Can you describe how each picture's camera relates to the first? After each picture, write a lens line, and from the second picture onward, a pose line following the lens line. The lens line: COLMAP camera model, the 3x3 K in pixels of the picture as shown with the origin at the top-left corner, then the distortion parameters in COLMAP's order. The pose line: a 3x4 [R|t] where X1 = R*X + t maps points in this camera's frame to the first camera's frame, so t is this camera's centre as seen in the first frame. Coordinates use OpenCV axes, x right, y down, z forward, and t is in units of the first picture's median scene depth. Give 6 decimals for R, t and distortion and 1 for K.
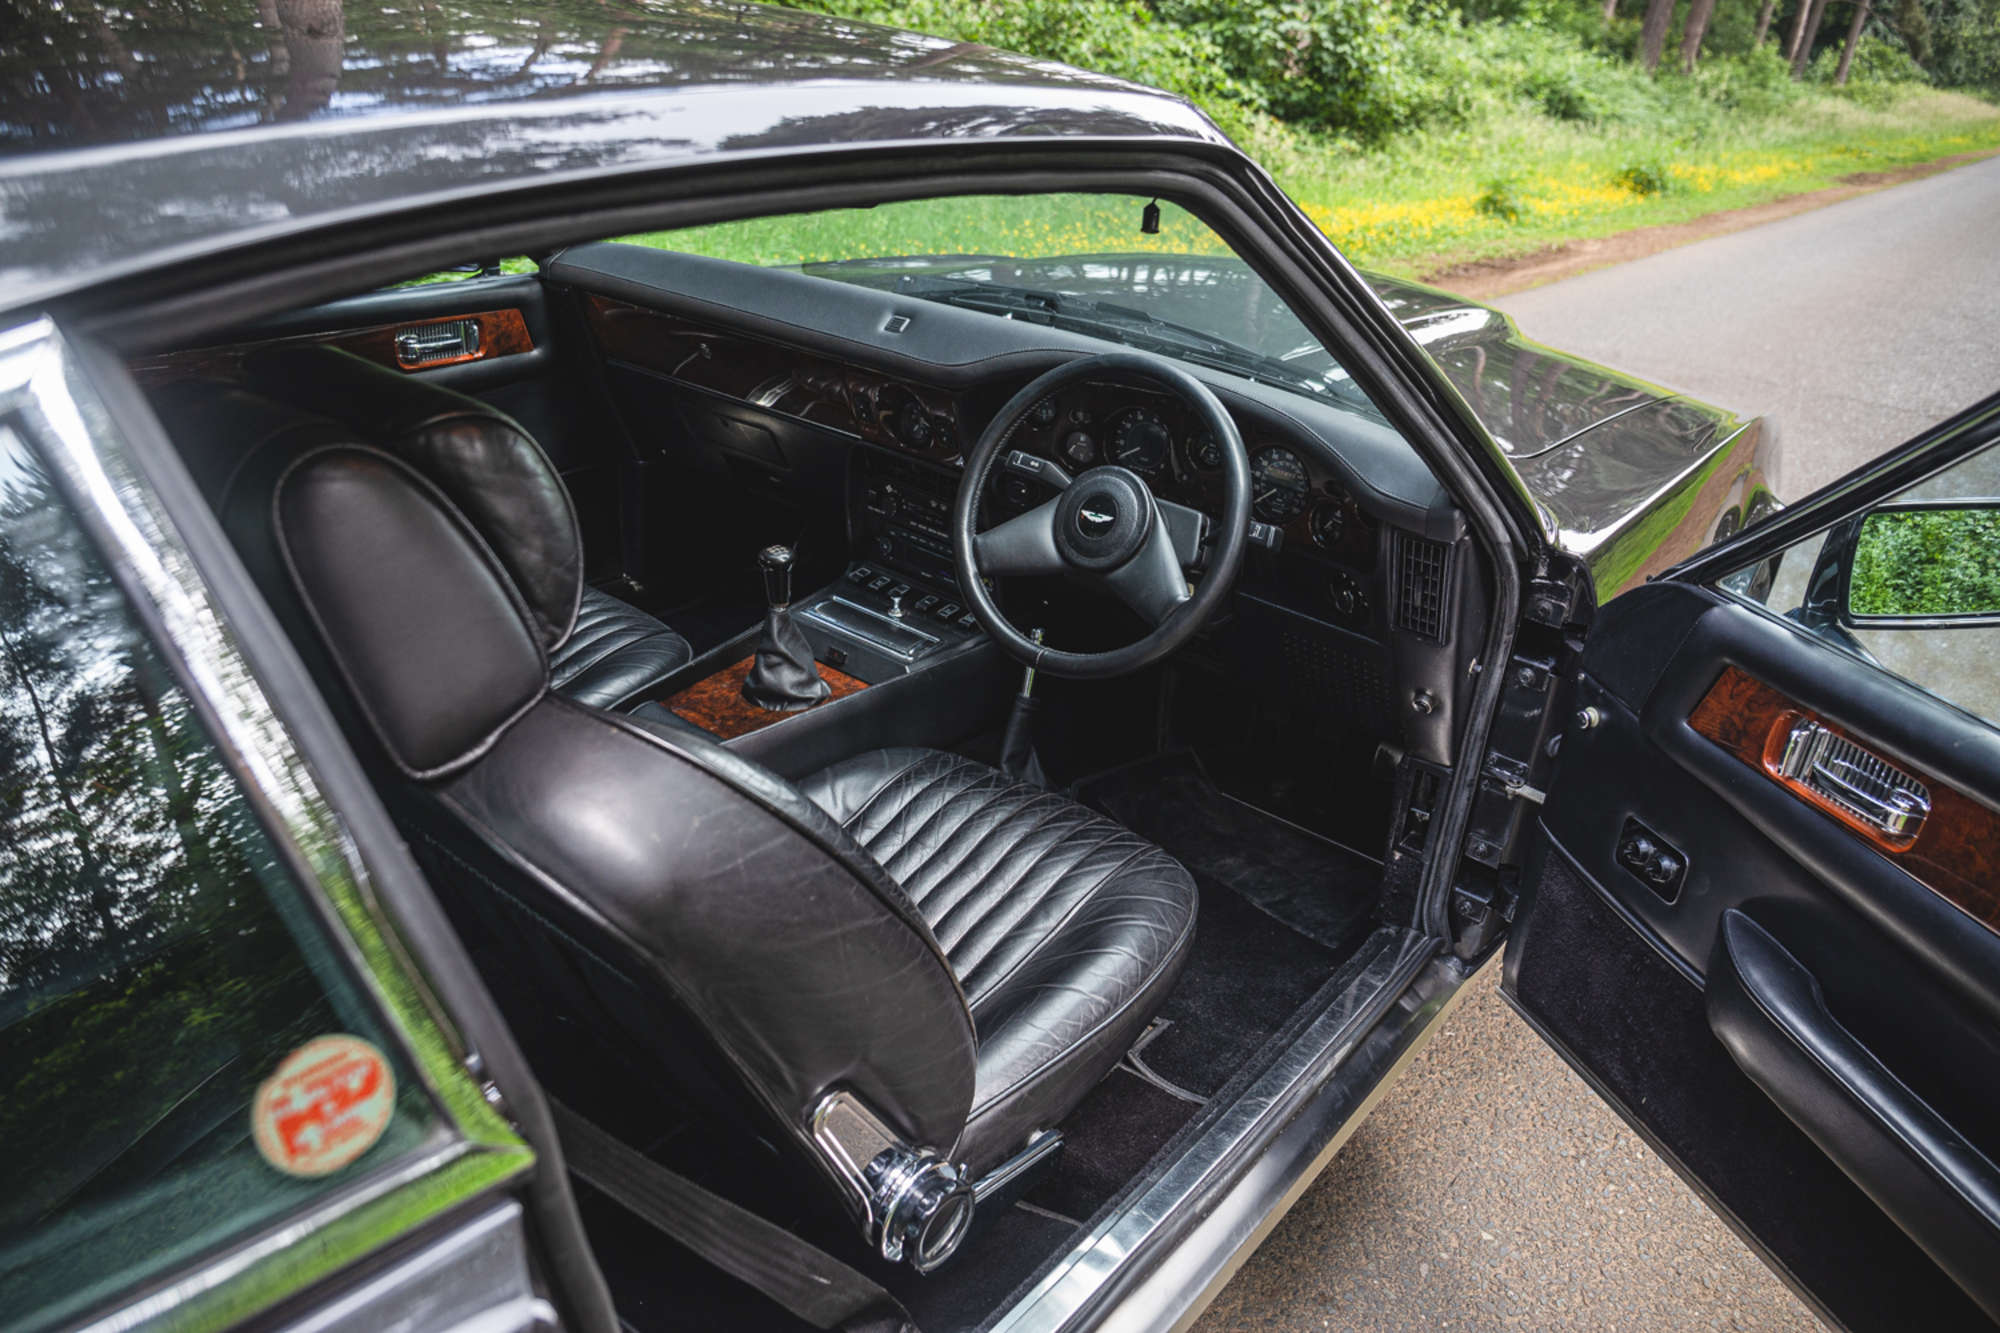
lens RADIAL K [[1379.2, 0, 1000.0], [0, 1379.2, 666.5], [0, 0, 1]] dist [-0.095273, 0.001673]
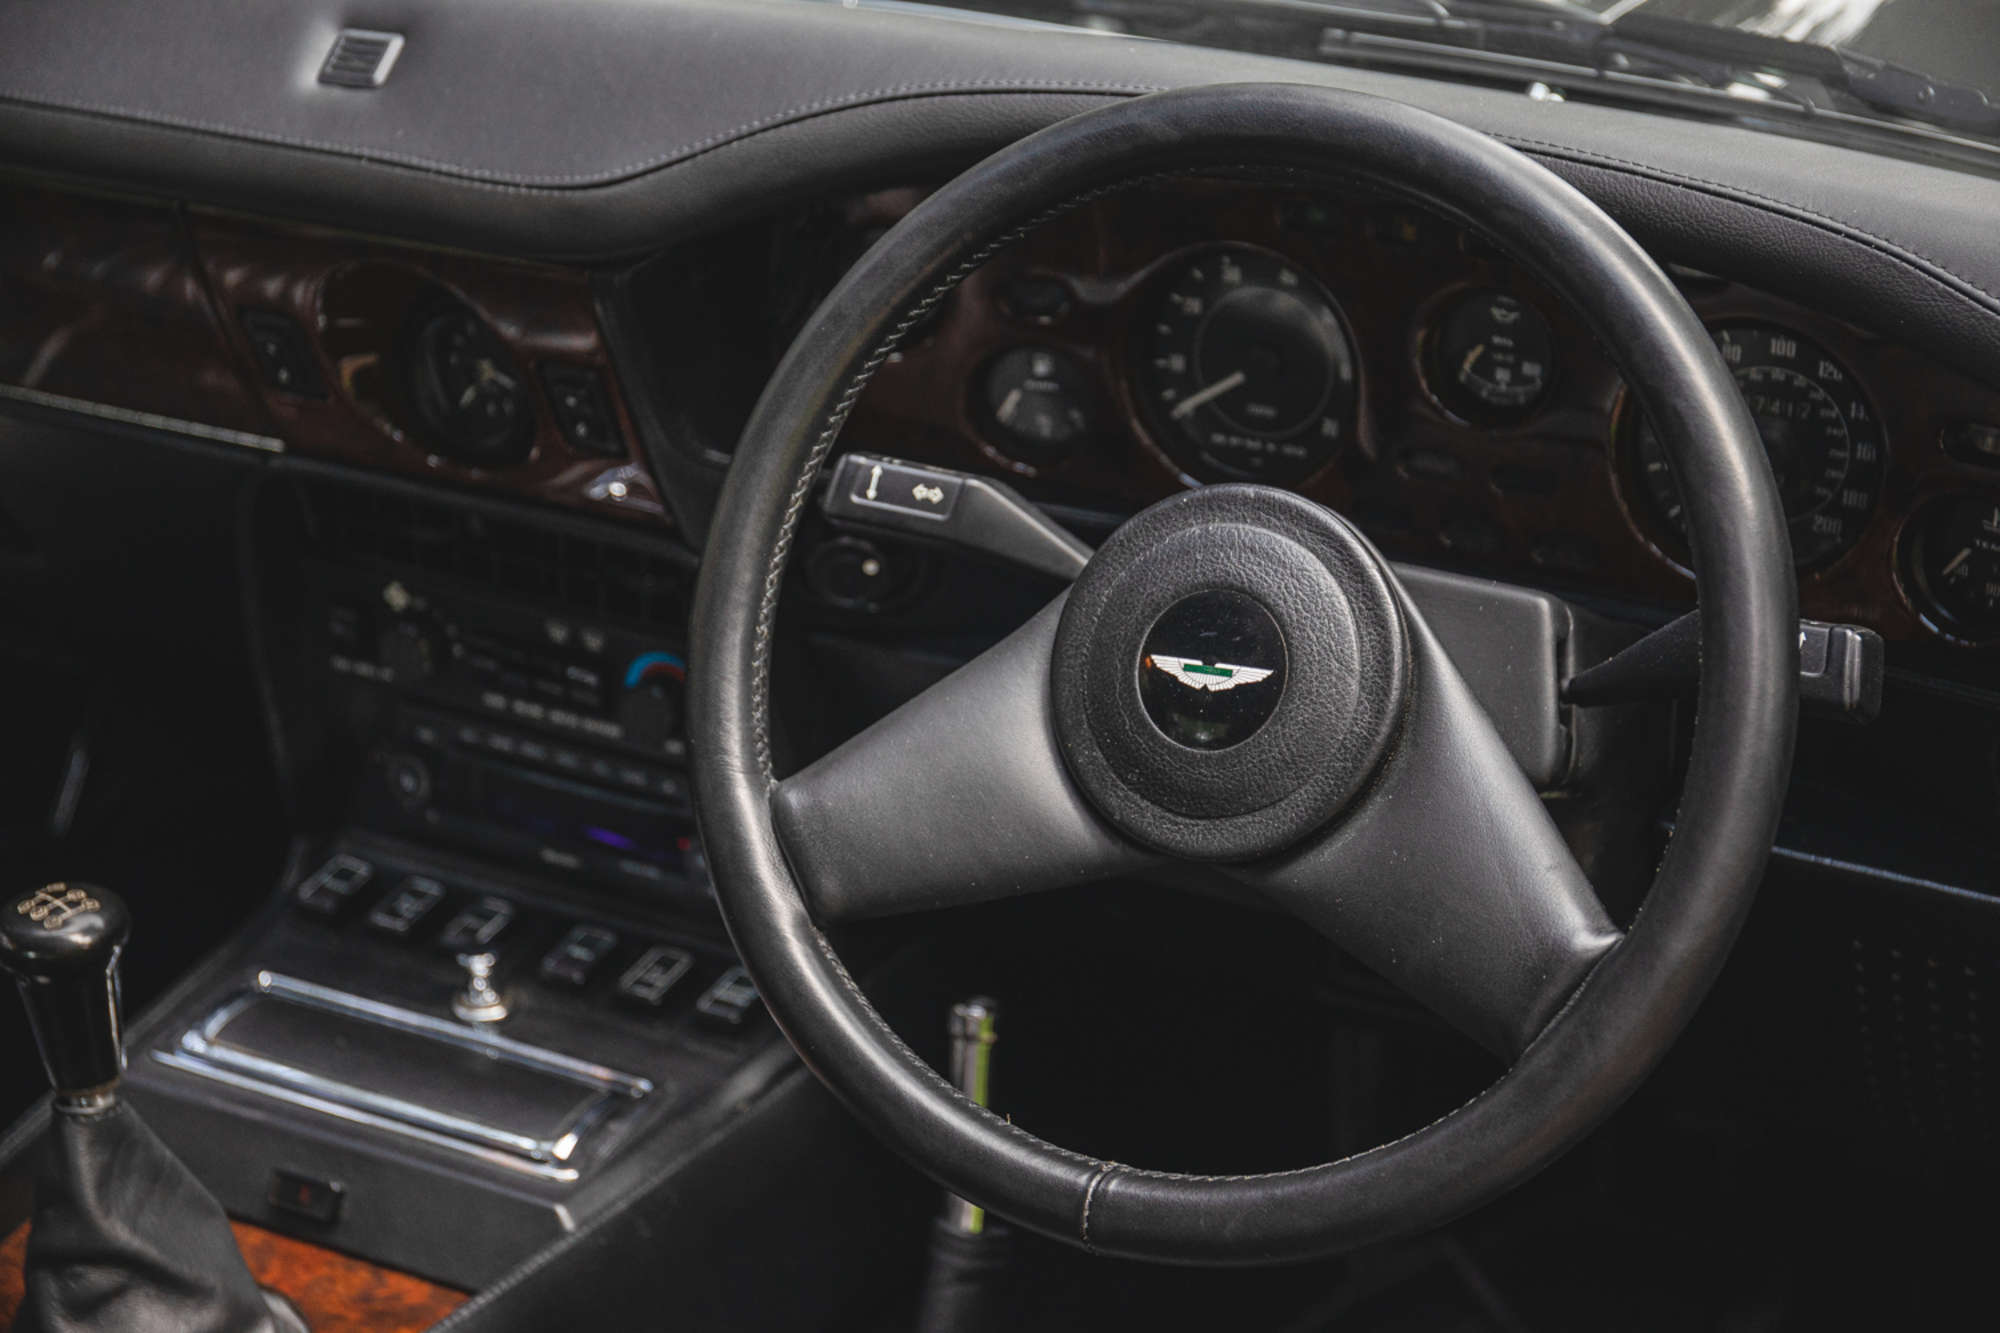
lens RADIAL K [[3421.9, 0, 1000.0], [0, 3421.9, 666.5], [0, 0, 1]] dist [0.086158, 0.086655]
pose [[0.981985, -0.144951, 0.121220, -0.052524], [0.148485, 0.988700, -0.020600, -0.093932], [-0.116864, 0.038228, 0.992412, 0.283914]]
